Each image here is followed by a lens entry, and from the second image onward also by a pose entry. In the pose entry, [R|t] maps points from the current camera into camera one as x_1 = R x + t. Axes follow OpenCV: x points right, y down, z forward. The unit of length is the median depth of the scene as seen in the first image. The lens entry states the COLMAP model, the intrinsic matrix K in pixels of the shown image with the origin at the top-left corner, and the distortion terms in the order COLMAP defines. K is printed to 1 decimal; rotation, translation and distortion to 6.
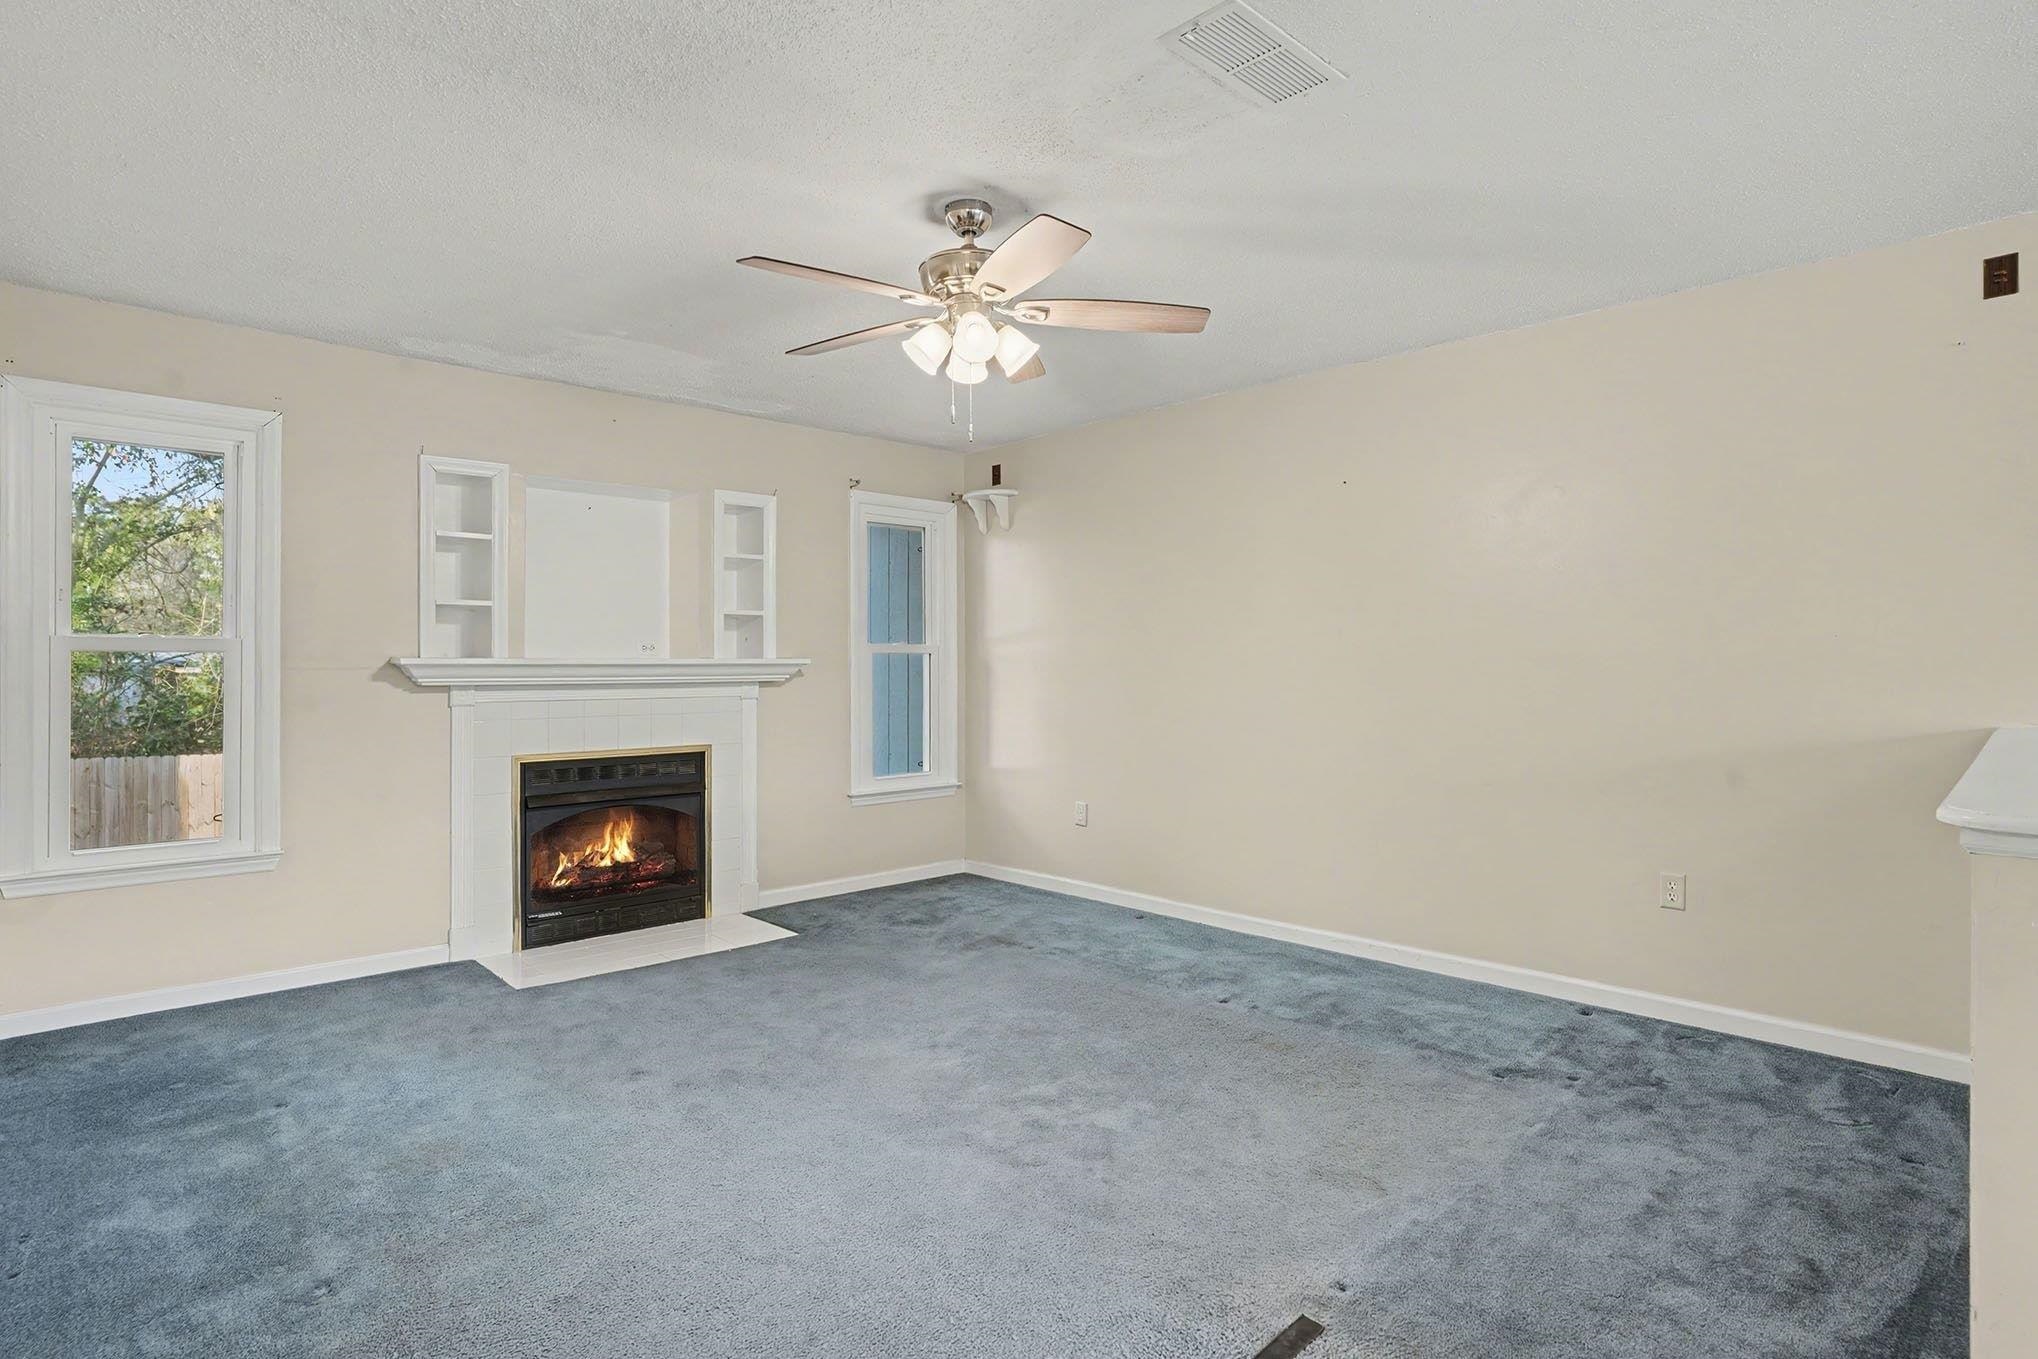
lens RADIAL K [[1043.9, 0, 1019.0], [0, 1043.9, 679.5], [0, 0, 1]] dist [-0.049517, 0.041238]
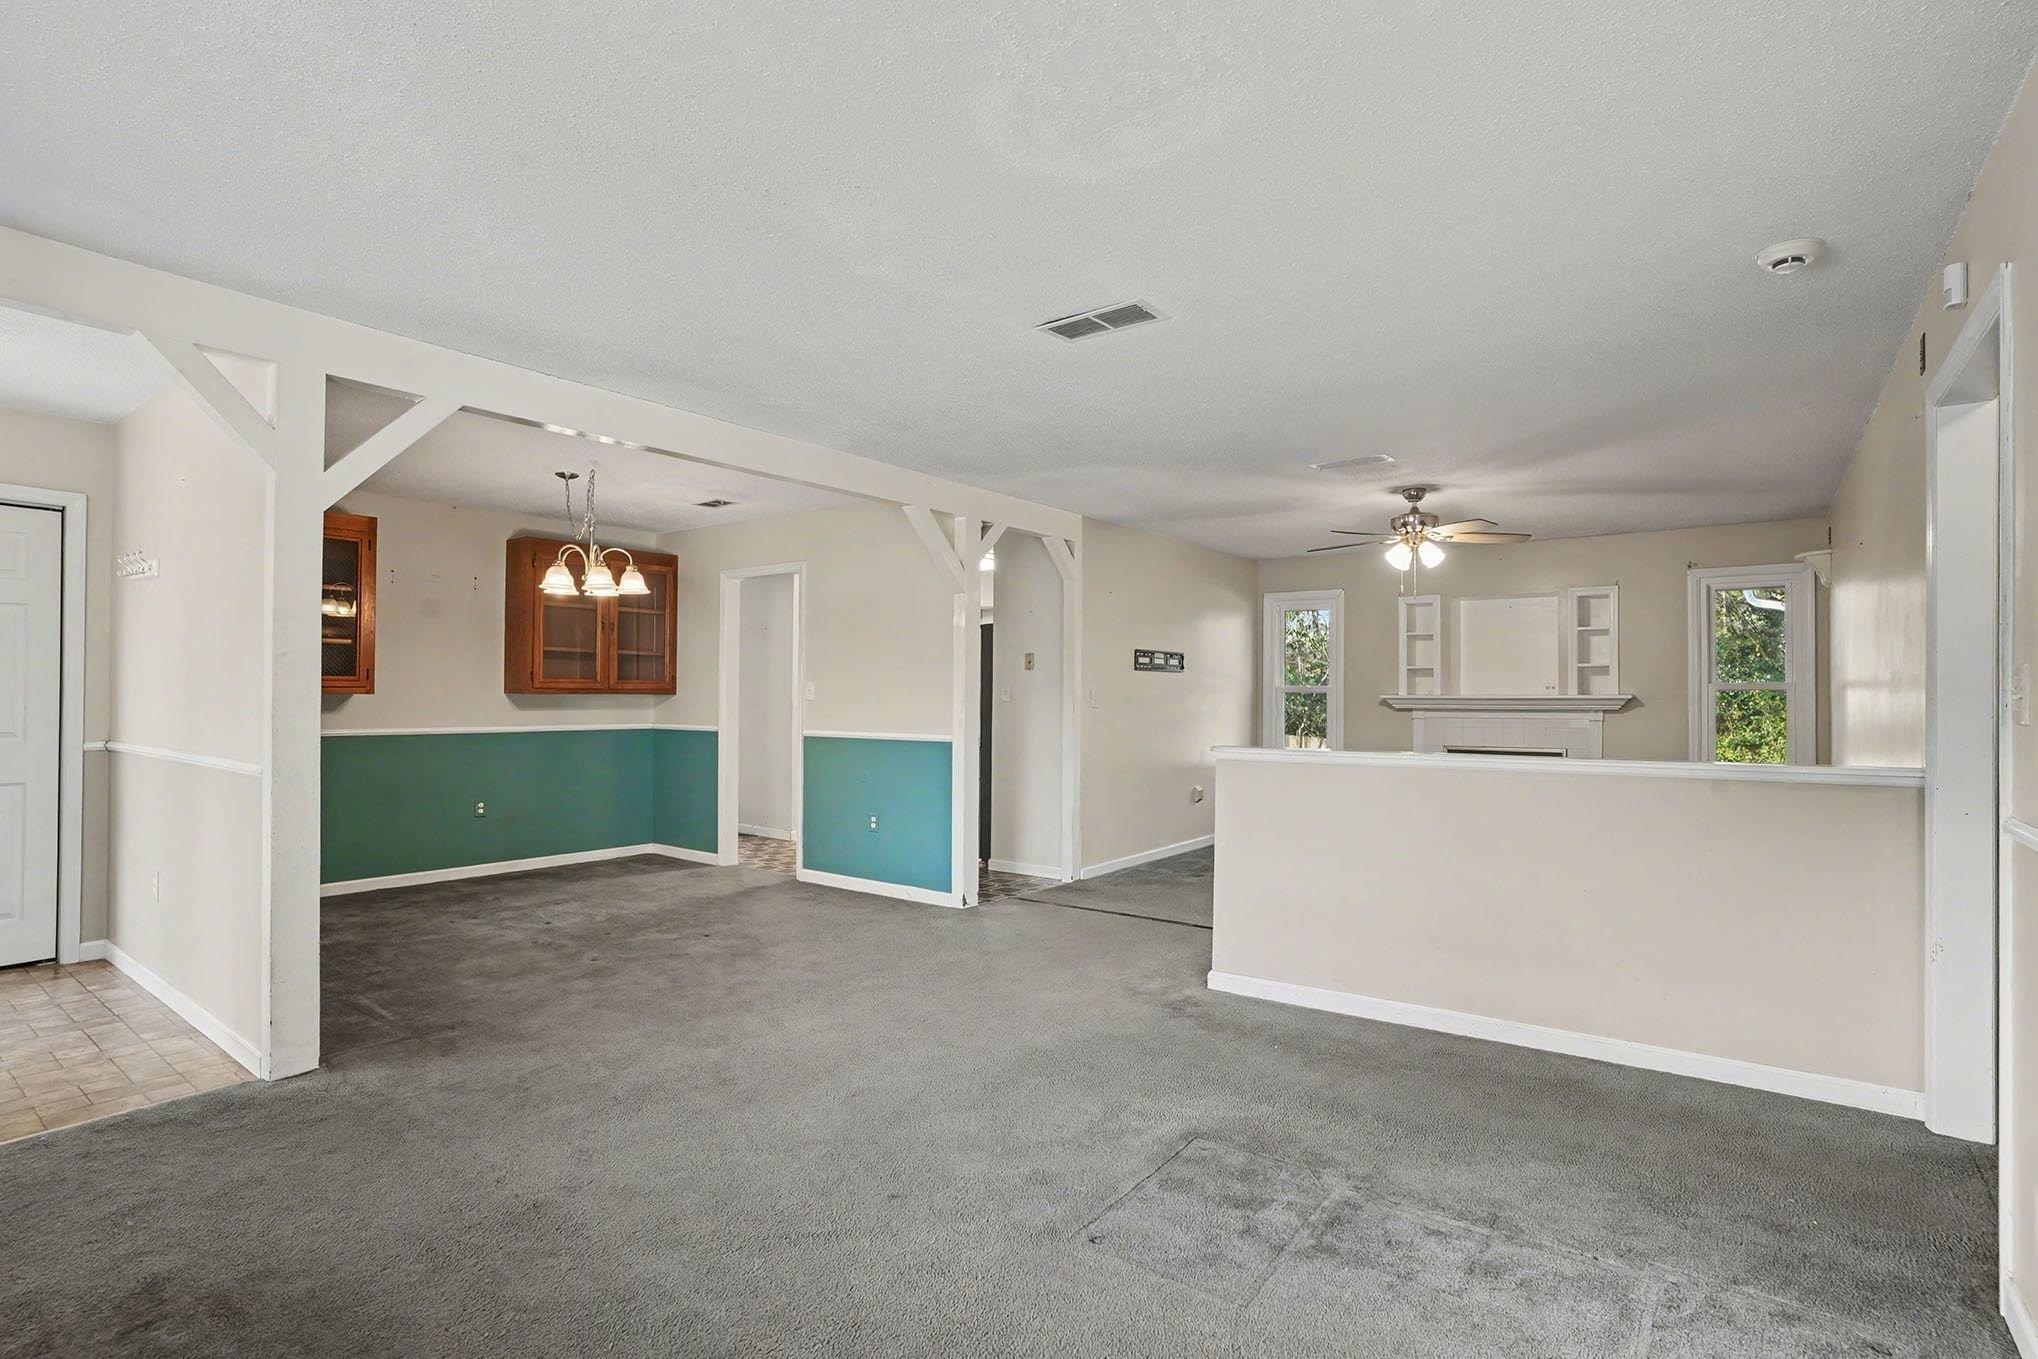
lens RADIAL K [[1011.9, 0, 1011.1], [0, 1011.9, 682.6], [0, 0, 1]] dist [0.001024, 0.000588]
pose [[0.175698, -0.010786, -0.984385, 1.173132], [-0.008907, 0.999882, -0.012545, -0.012430], [0.984404, 0.010972, 0.175581, -0.122251]]
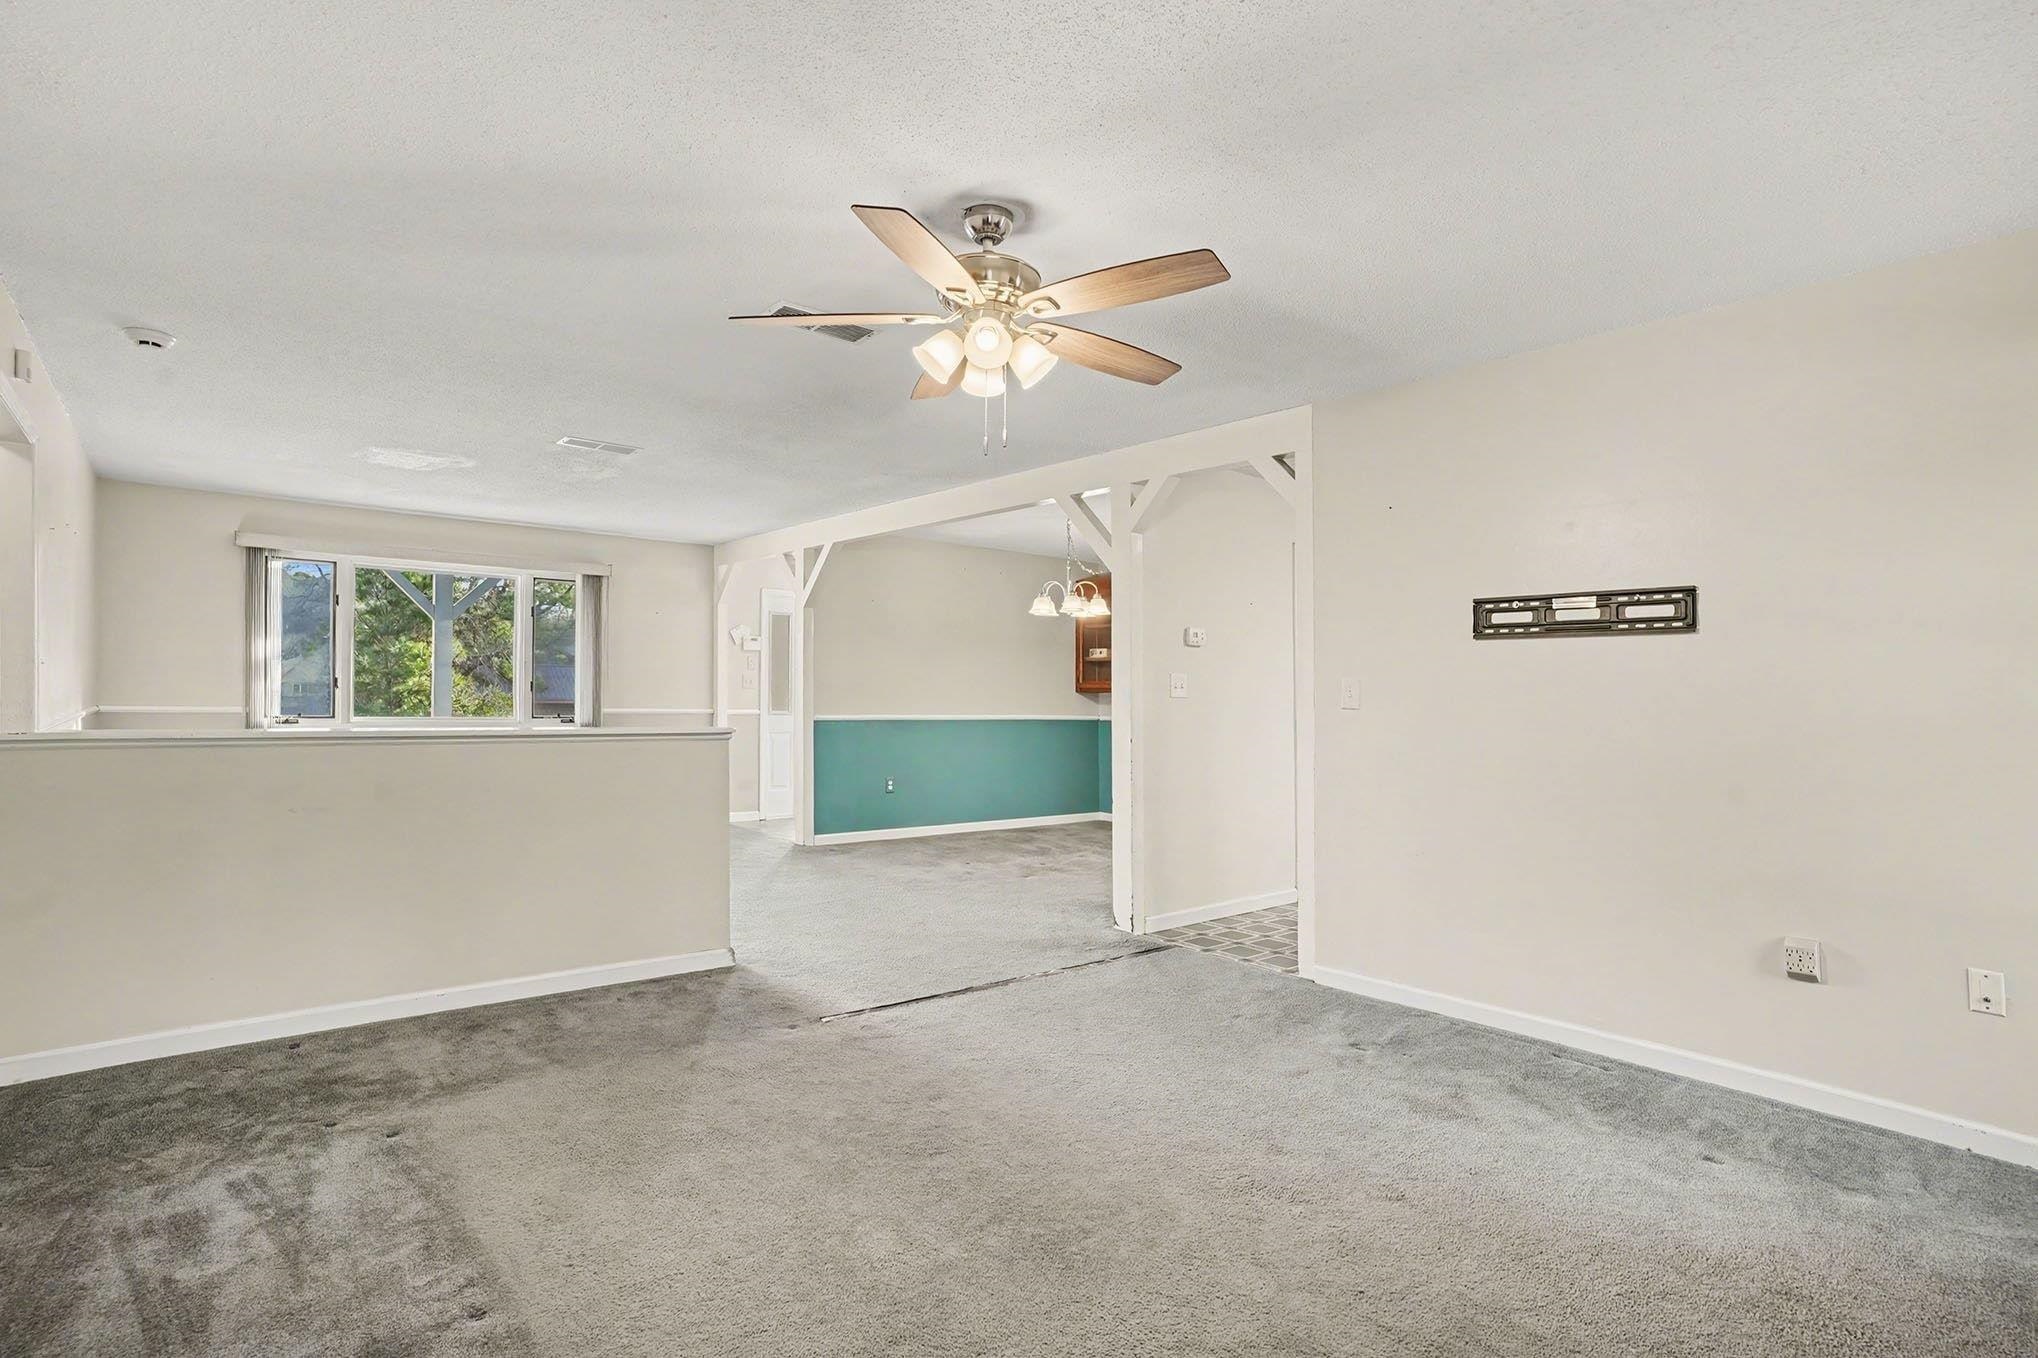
lens RADIAL K [[1043.9, 0, 1019.0], [0, 1043.9, 679.0], [0, 0, 1]] dist [-0.049517, 0.041238]
pose [[-0.999041, -0.013676, 0.041593, -0.068868], [-0.014098, 0.999852, -0.009875, -0.007676], [-0.041452, -0.010452, -0.999086, 1.255936]]
